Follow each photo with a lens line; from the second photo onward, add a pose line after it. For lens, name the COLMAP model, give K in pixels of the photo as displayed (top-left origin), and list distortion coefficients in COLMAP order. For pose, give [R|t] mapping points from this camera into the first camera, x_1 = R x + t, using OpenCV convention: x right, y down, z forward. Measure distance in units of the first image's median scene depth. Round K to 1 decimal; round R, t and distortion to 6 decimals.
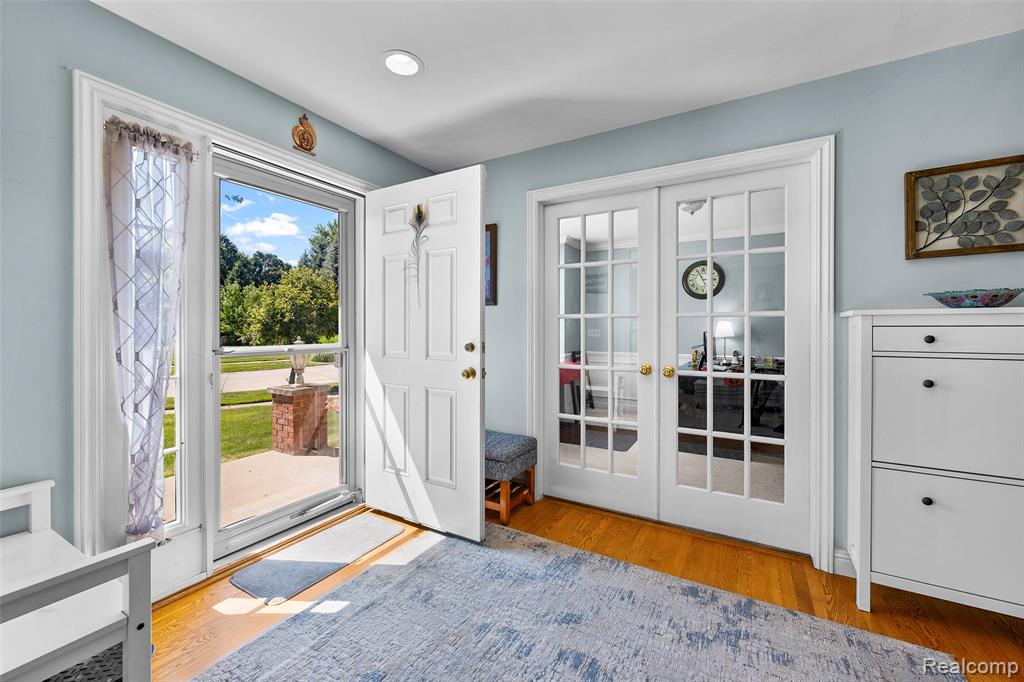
lens RADIAL K [[415.1, 0, 511.5], [0, 415.1, 336.1], [0, 0, 1]] dist [-0.001616, 0.000086]
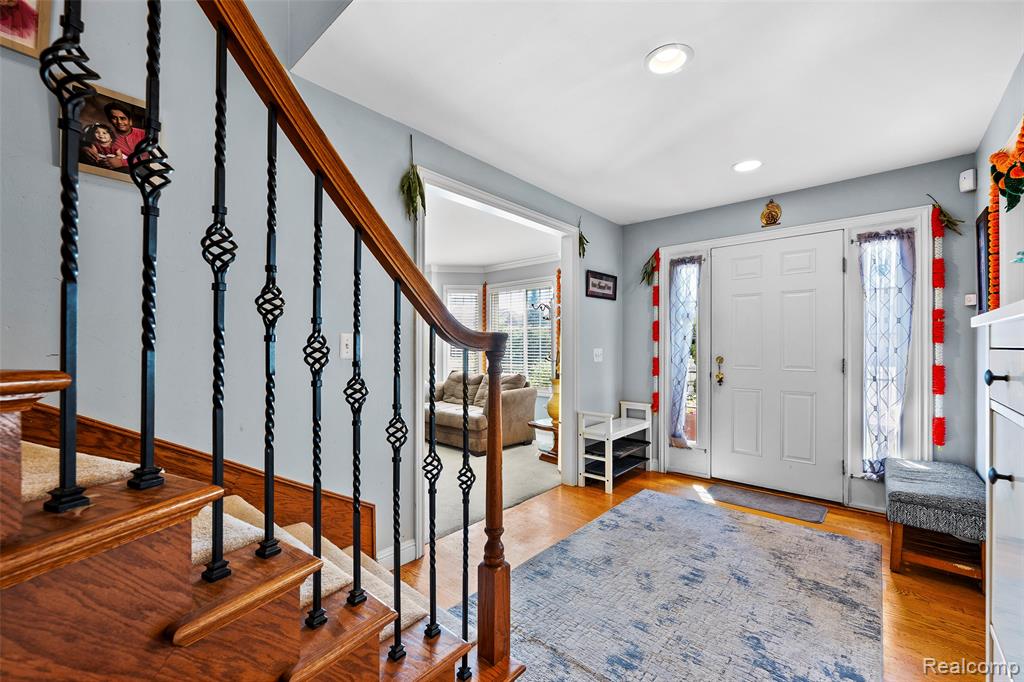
lens RADIAL K [[416.7, 0, 510.6], [0, 416.7, 345.3], [0, 0, 1]] dist [-0.000415, -0.000026]
pose [[-0.191082, -0.004209, -0.981565, 1.488524], [-0.015888, 0.999873, -0.001195, -0.016663], [0.981445, 0.015366, -0.191125, 0.534186]]
